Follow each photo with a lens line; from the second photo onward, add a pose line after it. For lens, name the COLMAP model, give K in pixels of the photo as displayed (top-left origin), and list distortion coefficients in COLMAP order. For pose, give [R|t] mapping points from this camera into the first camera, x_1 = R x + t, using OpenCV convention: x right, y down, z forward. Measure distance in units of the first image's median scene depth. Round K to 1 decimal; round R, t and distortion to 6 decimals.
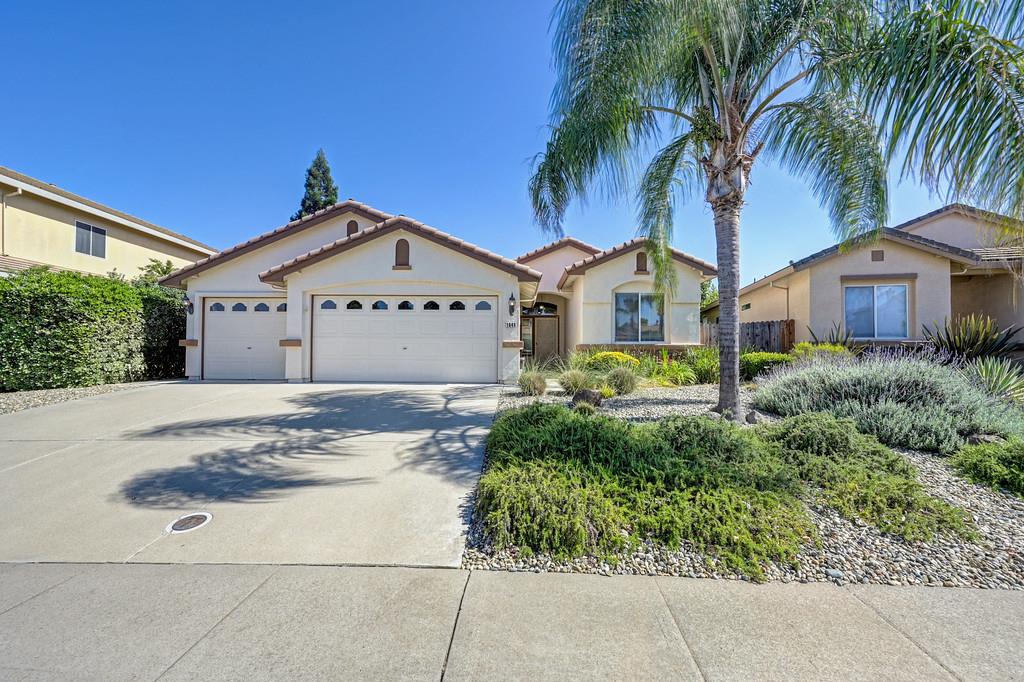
lens RADIAL K [[403.9, 0, 509.2], [0, 403.9, 342.1], [0, 0, 1]] dist [-0.001043, -0.000437]
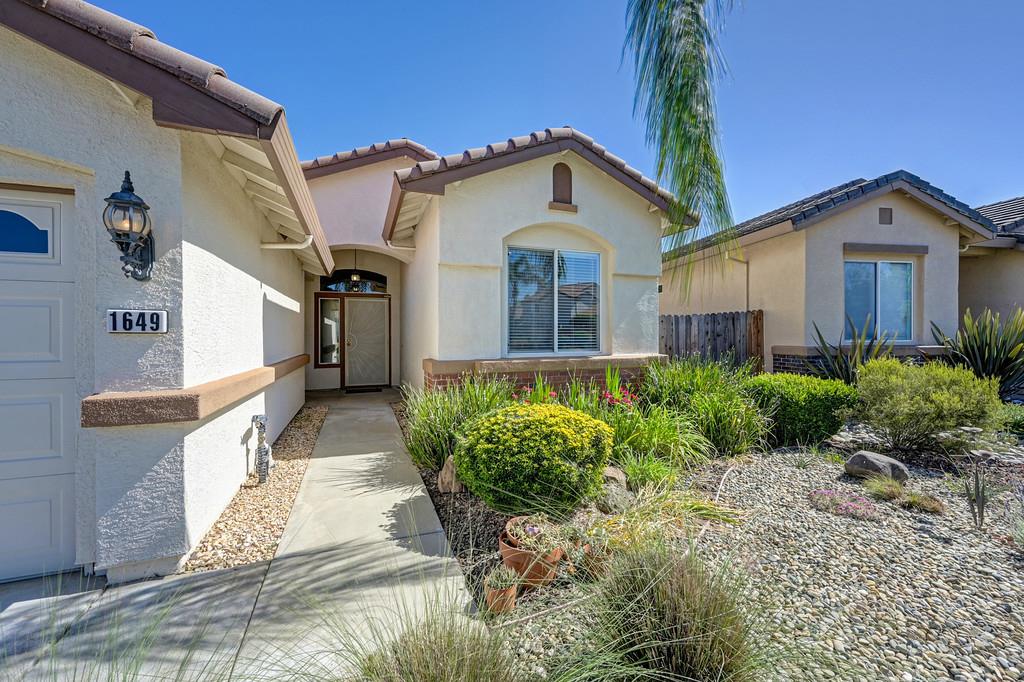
lens RADIAL K [[403.9, 0, 509.7], [0, 403.9, 337.1], [0, 0, 1]] dist [-0.001043, -0.000437]
pose [[0.926231, -0.009465, 0.376837, 0.091377], [-0.002232, 0.999530, 0.030591, -0.033646], [-0.376949, -0.029175, 0.925774, 0.582109]]
